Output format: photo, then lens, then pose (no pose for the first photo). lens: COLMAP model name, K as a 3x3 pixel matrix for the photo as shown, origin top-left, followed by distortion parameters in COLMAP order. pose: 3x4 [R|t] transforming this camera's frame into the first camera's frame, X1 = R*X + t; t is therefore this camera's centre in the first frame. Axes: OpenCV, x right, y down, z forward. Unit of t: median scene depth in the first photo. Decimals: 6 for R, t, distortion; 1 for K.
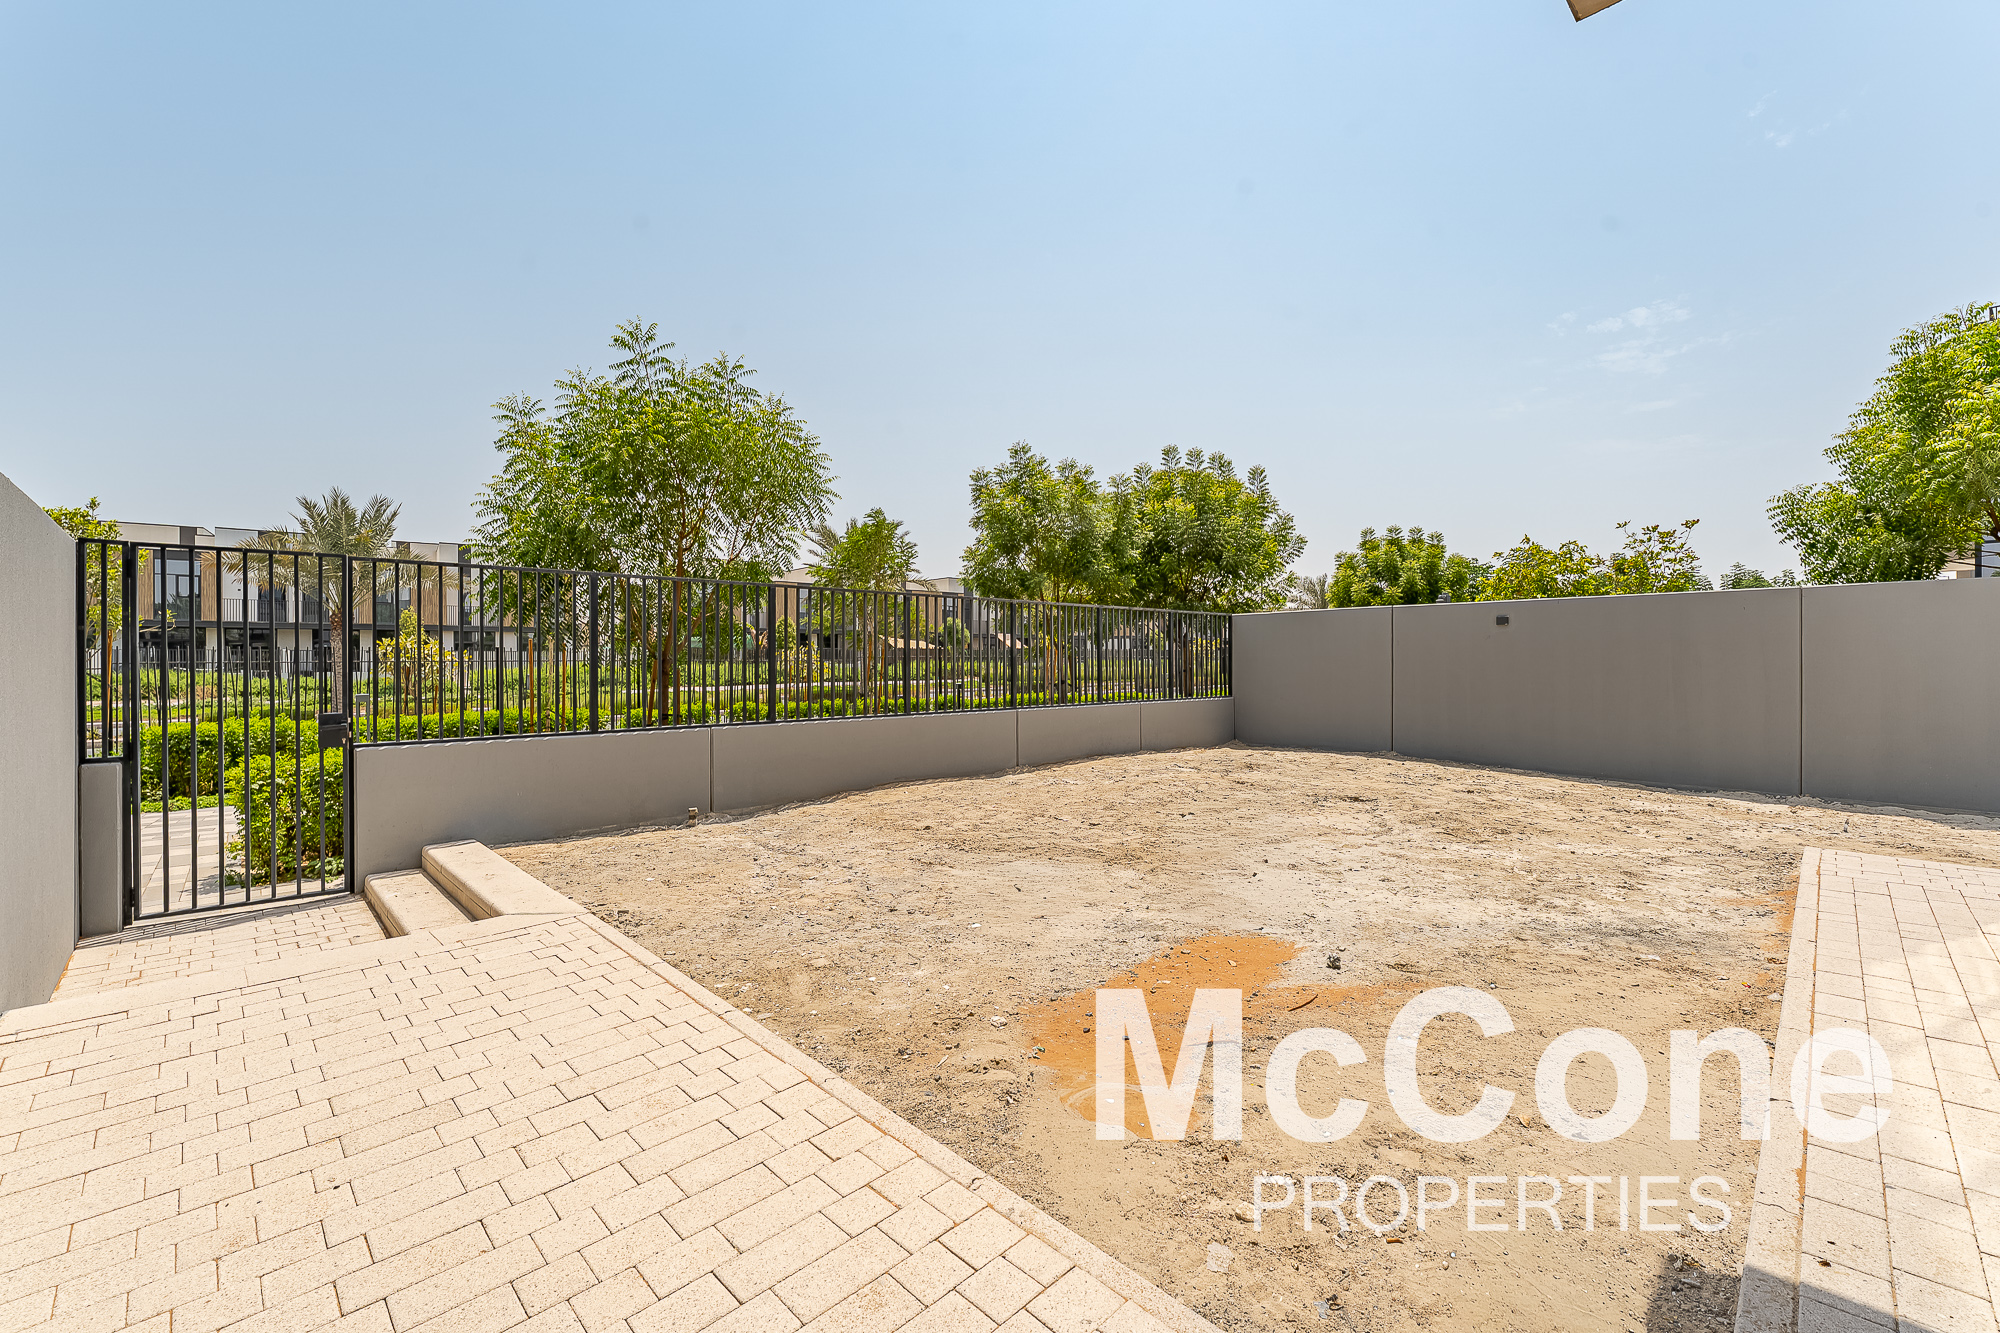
lens RADIAL K [[808.0, 0, 1004.3], [0, 808.0, 652.3], [0, 0, 1]] dist [-0.003710, -0.000850]
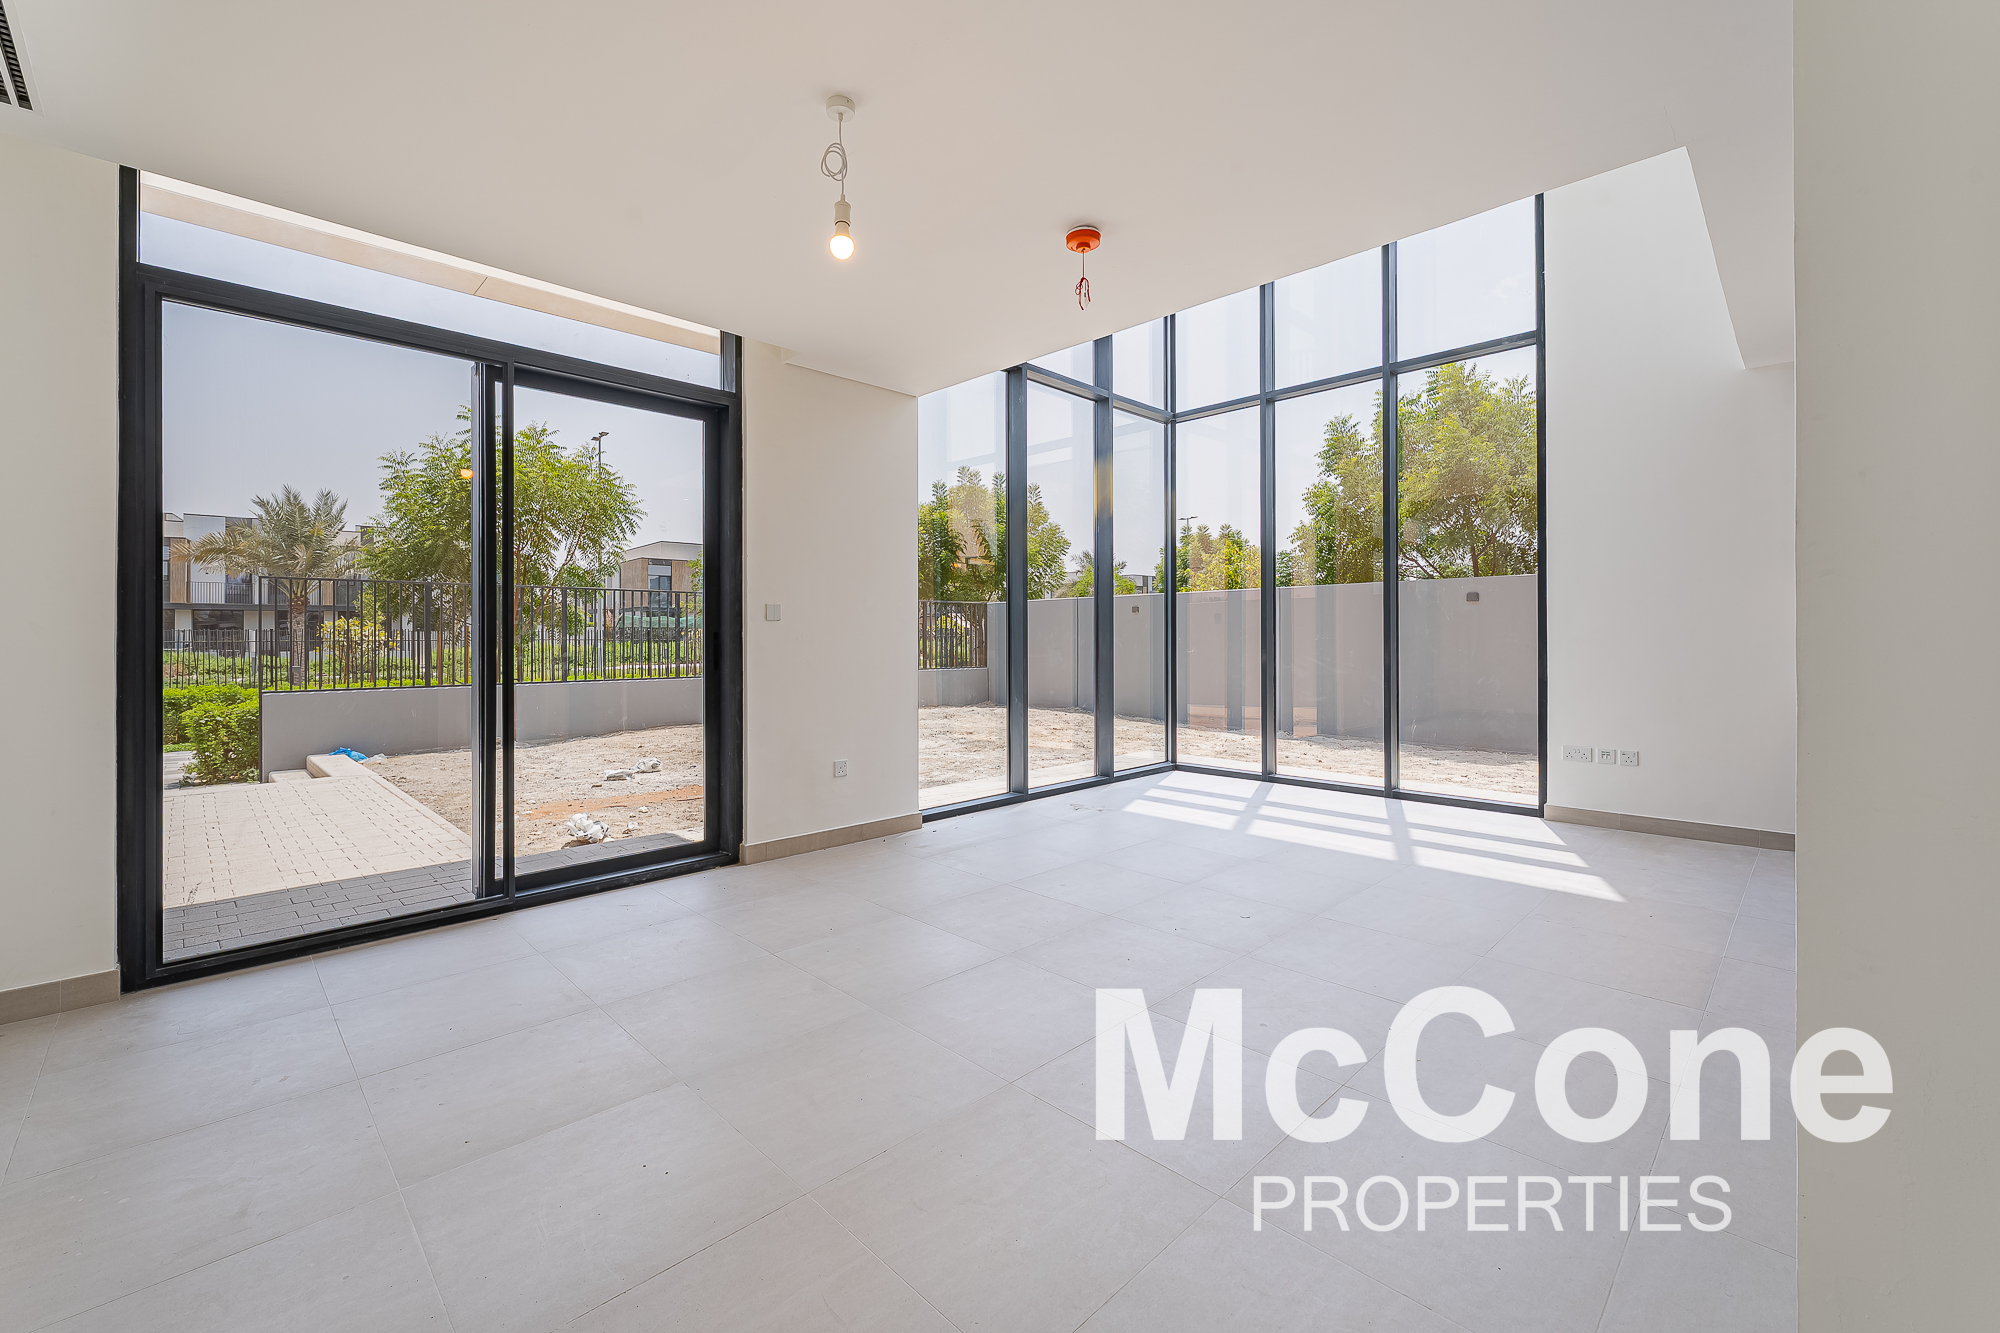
lens RADIAL K [[808.0, 0, 994.0], [0, 808.0, 644.5], [0, 0, 1]] dist [-0.003710, -0.000850]
pose [[0.999917, 0.000609, 0.012836, 0.146008], [-0.000819, 0.999867, 0.016311, -0.003047], [-0.012825, -0.016320, 0.999785, -0.144799]]
